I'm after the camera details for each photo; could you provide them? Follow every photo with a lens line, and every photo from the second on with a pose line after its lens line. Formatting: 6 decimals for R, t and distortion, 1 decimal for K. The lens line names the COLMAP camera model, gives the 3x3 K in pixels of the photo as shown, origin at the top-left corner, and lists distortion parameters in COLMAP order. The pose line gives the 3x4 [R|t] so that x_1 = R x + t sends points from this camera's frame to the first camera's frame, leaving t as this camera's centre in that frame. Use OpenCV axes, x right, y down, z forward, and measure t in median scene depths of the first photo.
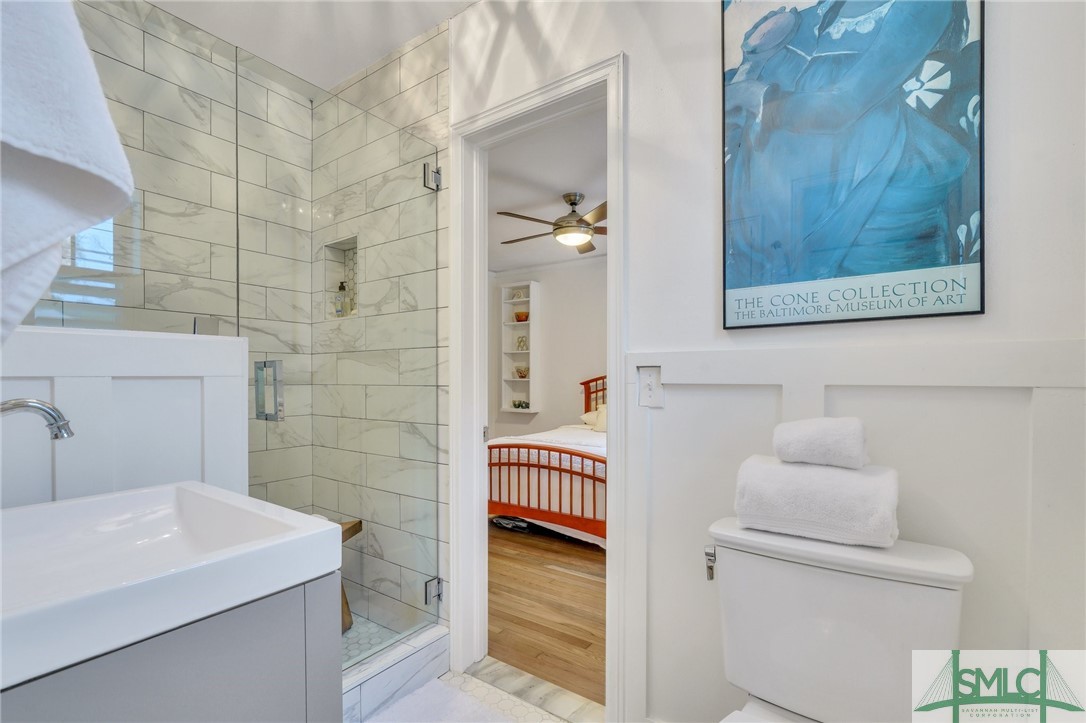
lens RADIAL K [[489.4, 0, 543.9], [0, 489.4, 375.3], [0, 0, 1]] dist [-0.002313, 0.004231]
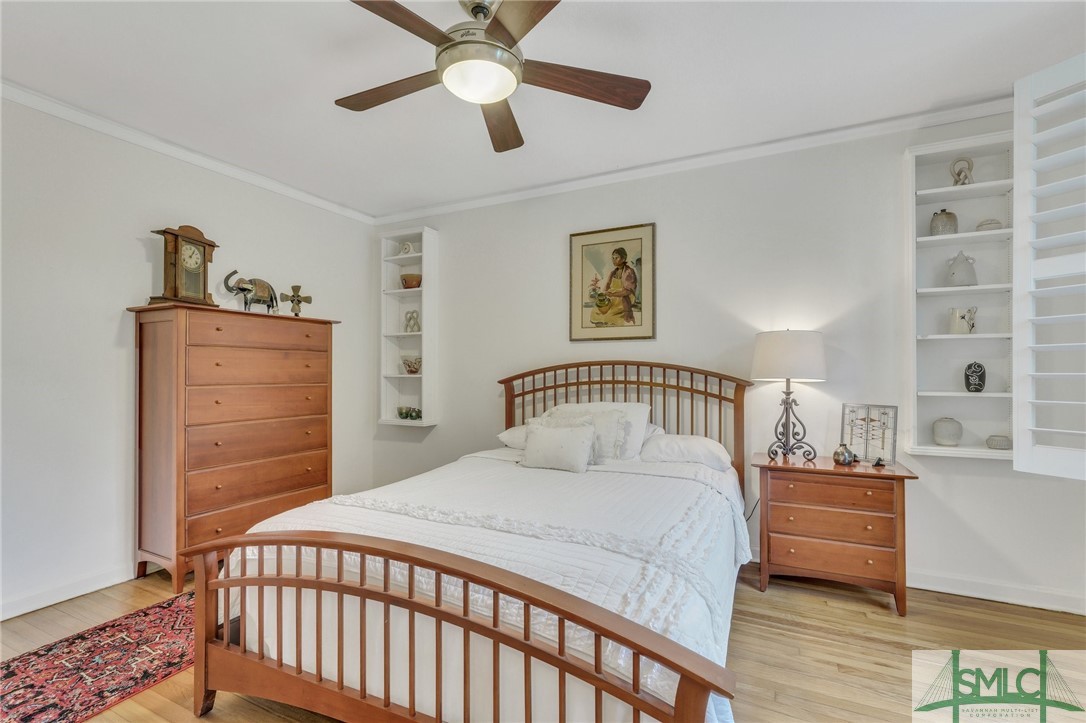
lens RADIAL K [[477.5, 0, 546.9], [0, 477.5, 371.9], [0, 0, 1]] dist [0.000483, 0.000253]
pose [[0.986133, -0.000010, 0.165959, 0.030010], [-0.000746, 0.999990, 0.004495, 0.000482], [-0.165957, -0.004557, 0.986122, 0.334759]]
